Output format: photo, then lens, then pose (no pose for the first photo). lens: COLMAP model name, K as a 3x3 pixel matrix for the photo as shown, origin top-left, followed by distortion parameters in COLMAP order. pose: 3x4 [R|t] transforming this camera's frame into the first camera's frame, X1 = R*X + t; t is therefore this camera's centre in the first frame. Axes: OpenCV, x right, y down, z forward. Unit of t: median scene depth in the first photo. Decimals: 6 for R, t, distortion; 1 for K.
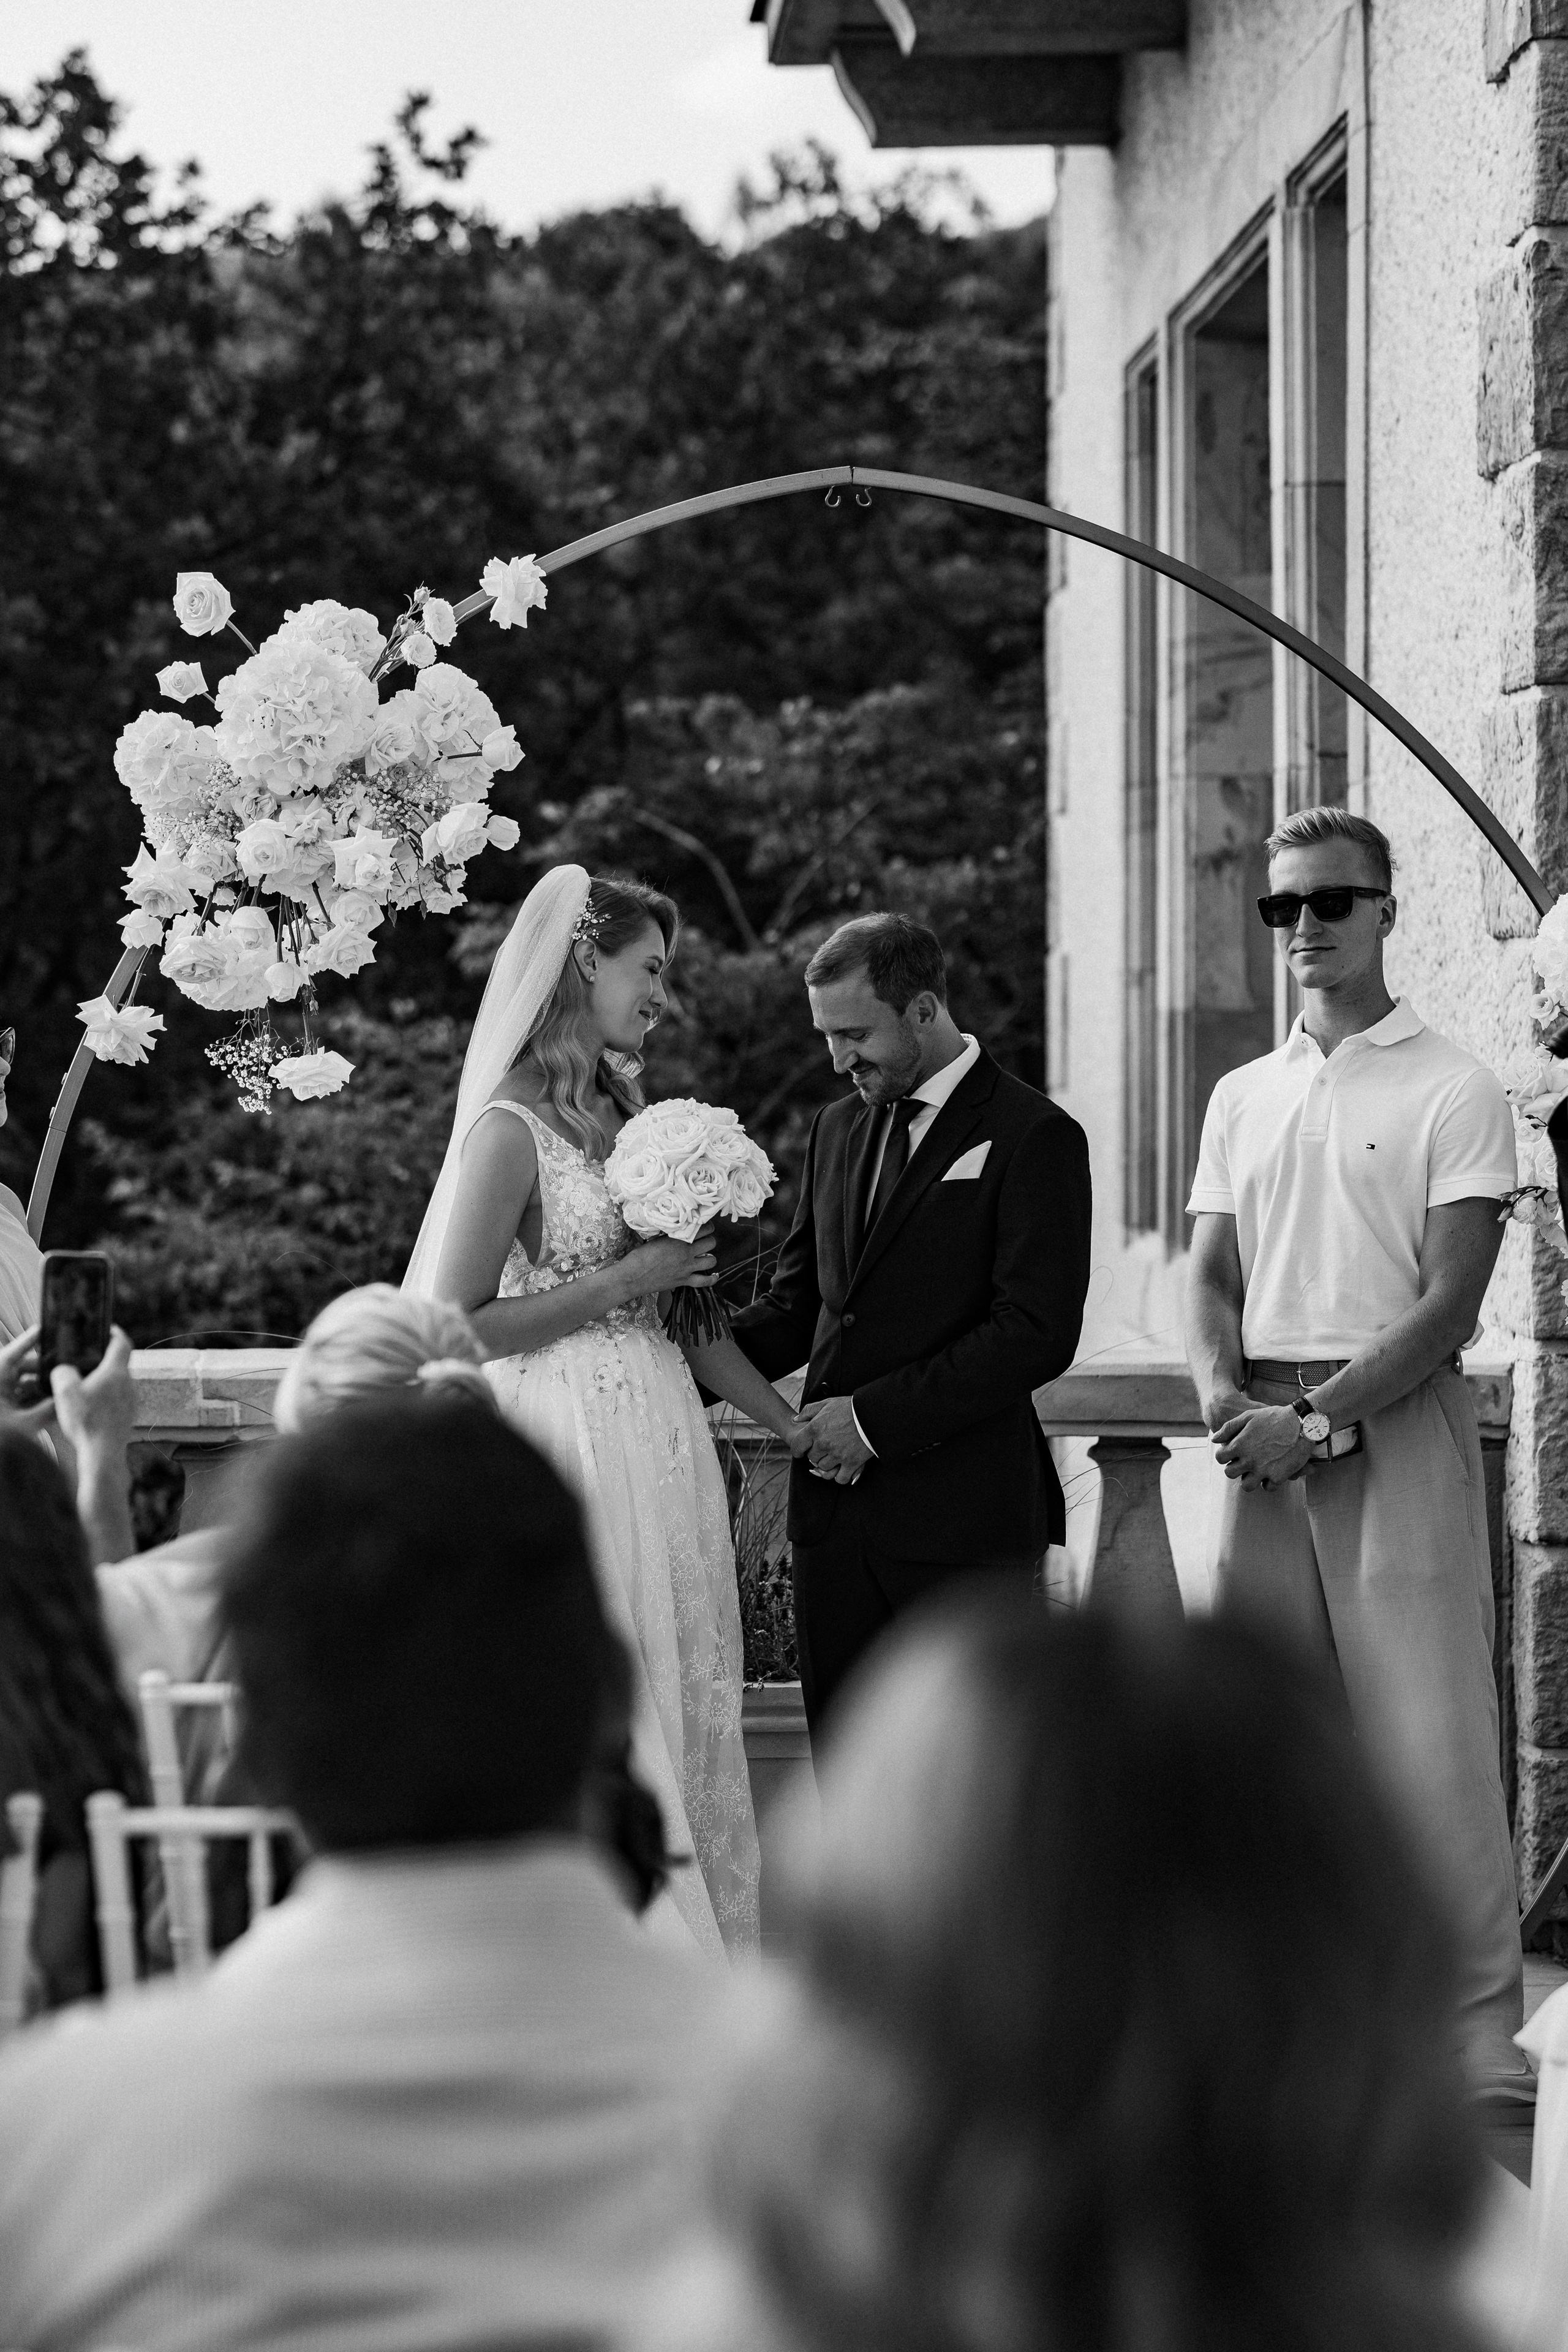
lens RADIAL K [[5916.6, 0, 731.2], [0, 5916.6, 1166.0], [0, 0, 1]] dist [-0.085124, 0.334512]
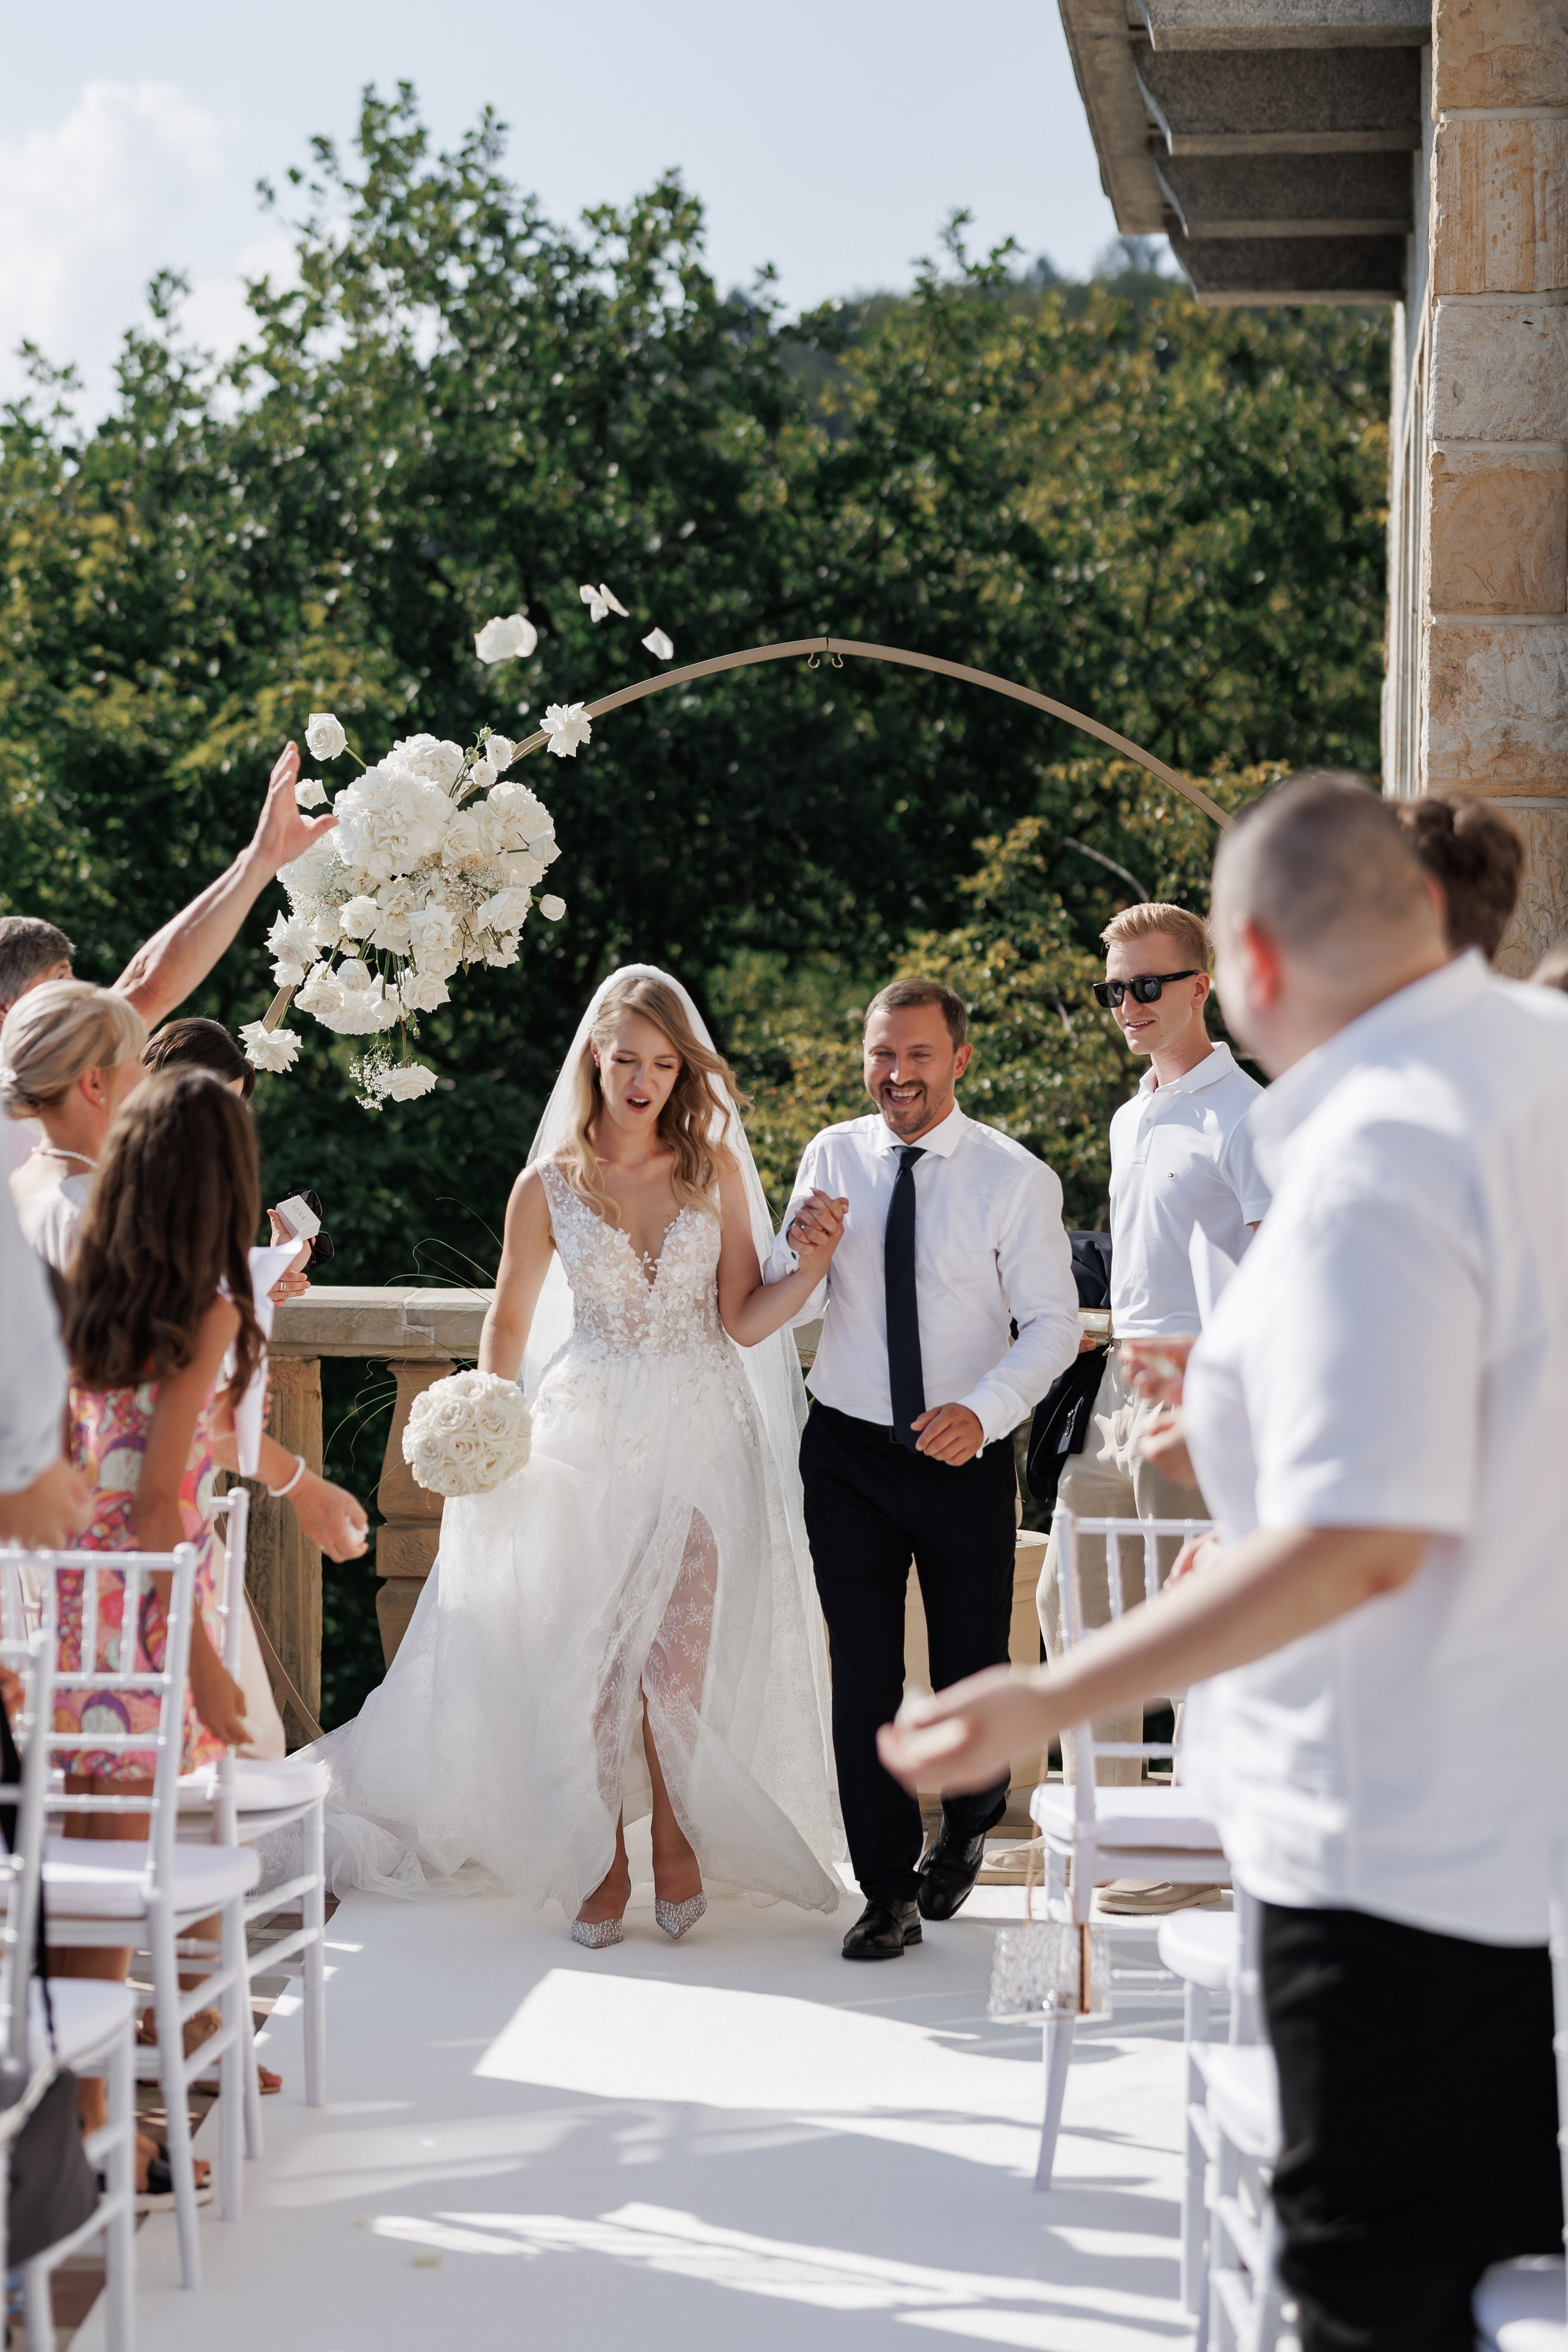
lens RADIAL K [[5509.4, 0, 661.4], [0, 5509.4, 1118.2], [0, 0, 1]] dist [0.007892, 0.916829]
pose [[0.990054, 0.022506, -0.138876, 0.163252], [-0.023203, 0.999725, -0.003397, -0.004361], [0.138761, 0.006586, 0.990304, -0.246925]]
